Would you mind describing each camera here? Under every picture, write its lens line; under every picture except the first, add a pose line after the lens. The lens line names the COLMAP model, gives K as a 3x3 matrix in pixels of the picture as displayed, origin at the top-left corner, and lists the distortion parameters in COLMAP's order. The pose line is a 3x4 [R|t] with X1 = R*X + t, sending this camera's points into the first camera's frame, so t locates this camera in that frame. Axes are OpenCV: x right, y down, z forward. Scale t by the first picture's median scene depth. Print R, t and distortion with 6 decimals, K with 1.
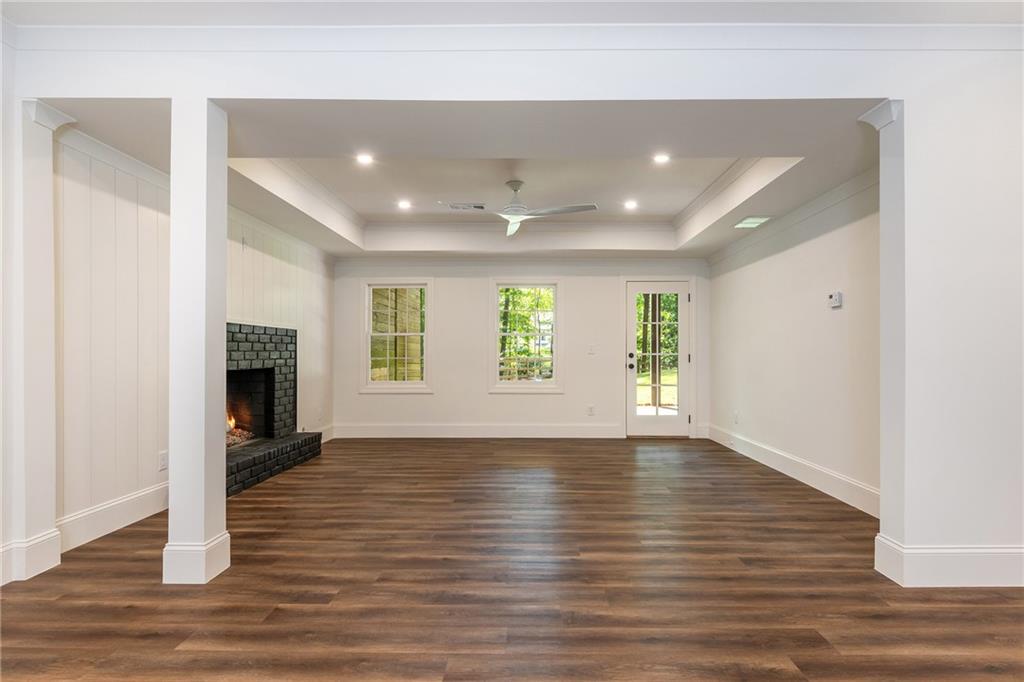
lens RADIAL K [[515.8, 0, 512.9], [0, 515.8, 348.6], [0, 0, 1]] dist [-0.004059, -0.001795]
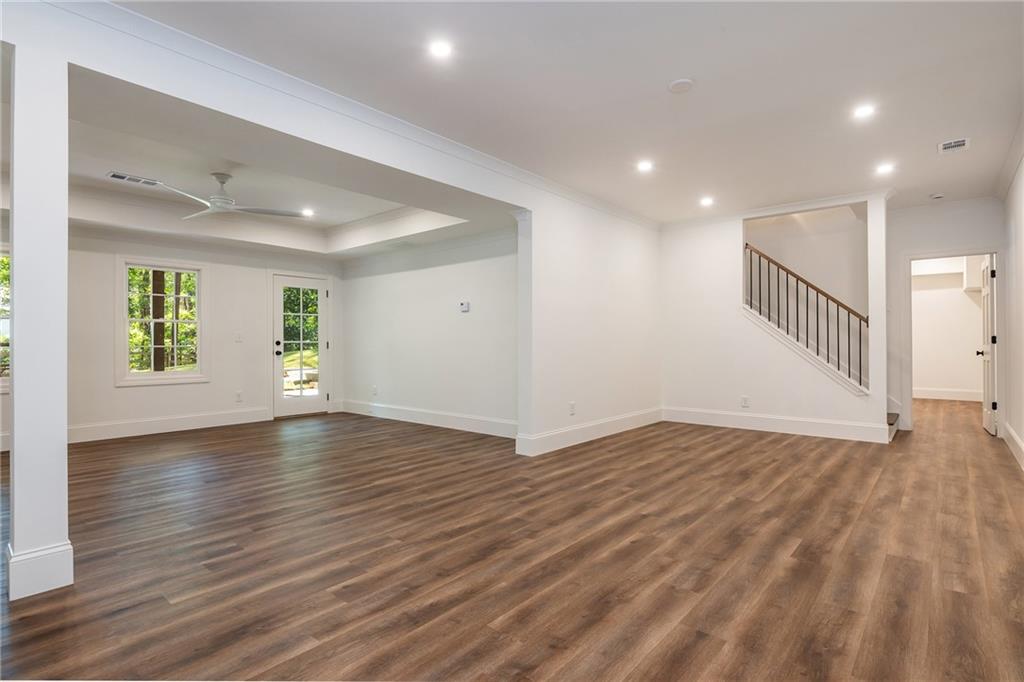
lens RADIAL K [[515.8, 0, 512.3], [0, 515.8, 339.2], [0, 0, 1]] dist [-0.004059, -0.001795]
pose [[0.638128, 0.002351, 0.769927, -0.335497], [-0.003678, 0.999993, -0.000005, 0.003811], [-0.769922, -0.002829, 0.638132, -0.087181]]
